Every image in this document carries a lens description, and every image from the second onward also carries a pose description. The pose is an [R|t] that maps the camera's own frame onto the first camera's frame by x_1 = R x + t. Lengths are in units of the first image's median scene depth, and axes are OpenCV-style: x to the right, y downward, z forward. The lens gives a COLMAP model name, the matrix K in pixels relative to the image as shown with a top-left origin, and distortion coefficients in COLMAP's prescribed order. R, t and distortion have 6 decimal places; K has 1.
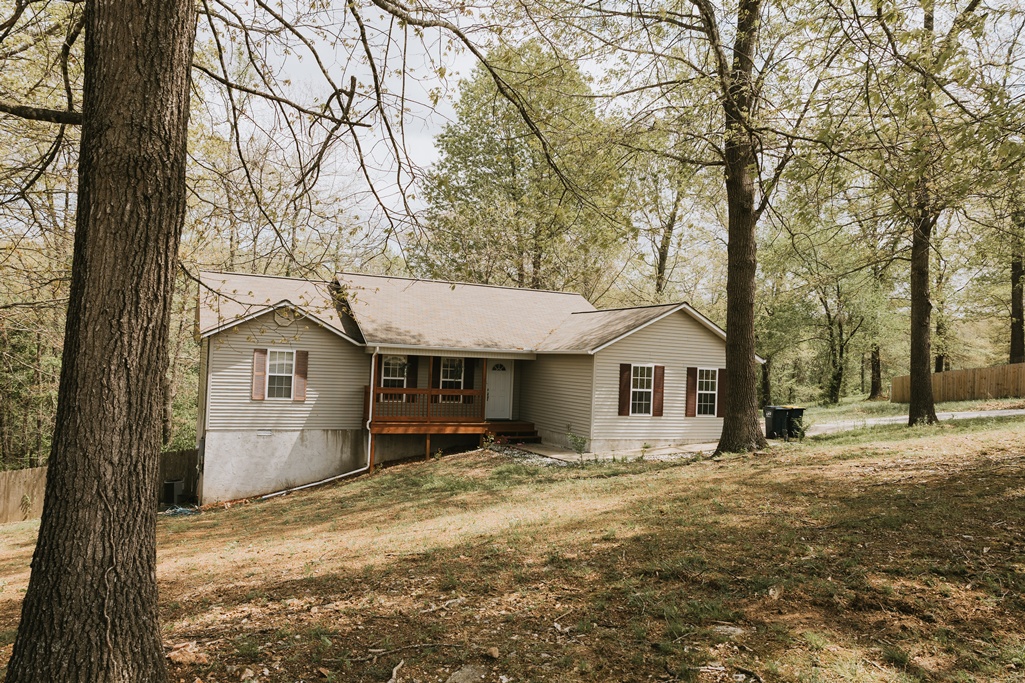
lens RADIAL K [[725.1, 0, 513.2], [0, 725.1, 345.2], [0, 0, 1]] dist [0.007090, 0.000387]
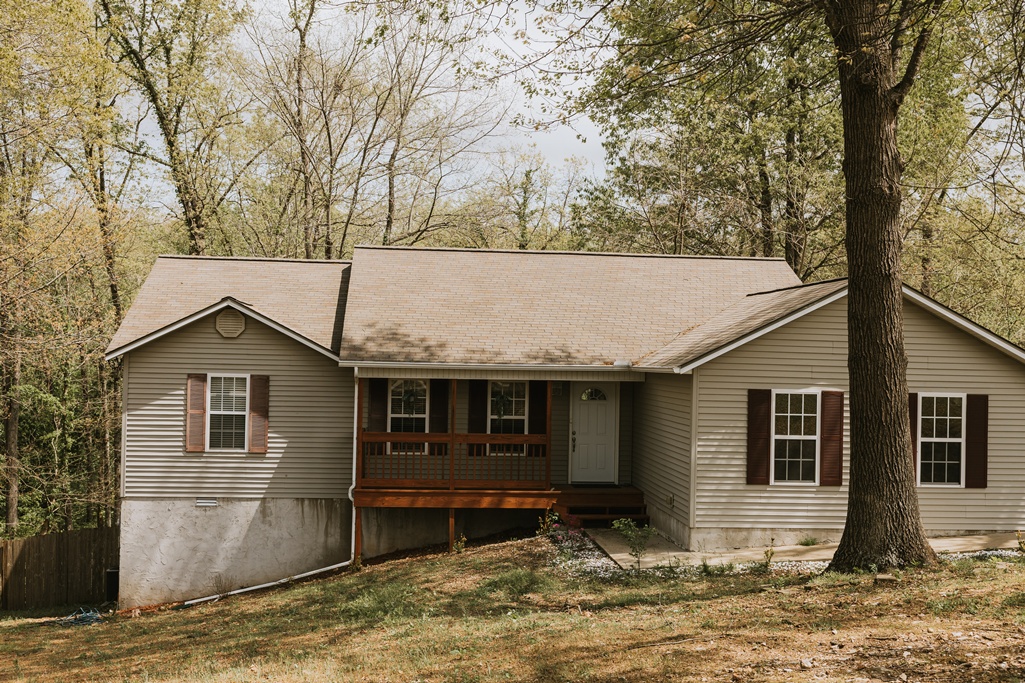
lens RADIAL K [[1118.6, 0, 512.3], [0, 1118.6, 340.4], [0, 0, 1]] dist [-0.007024, 0.000000]
pose [[0.944224, -0.028125, -0.328100, 0.246918], [0.027030, 0.999603, -0.007899, -0.009251], [0.328192, -0.001410, 0.944610, 0.139447]]
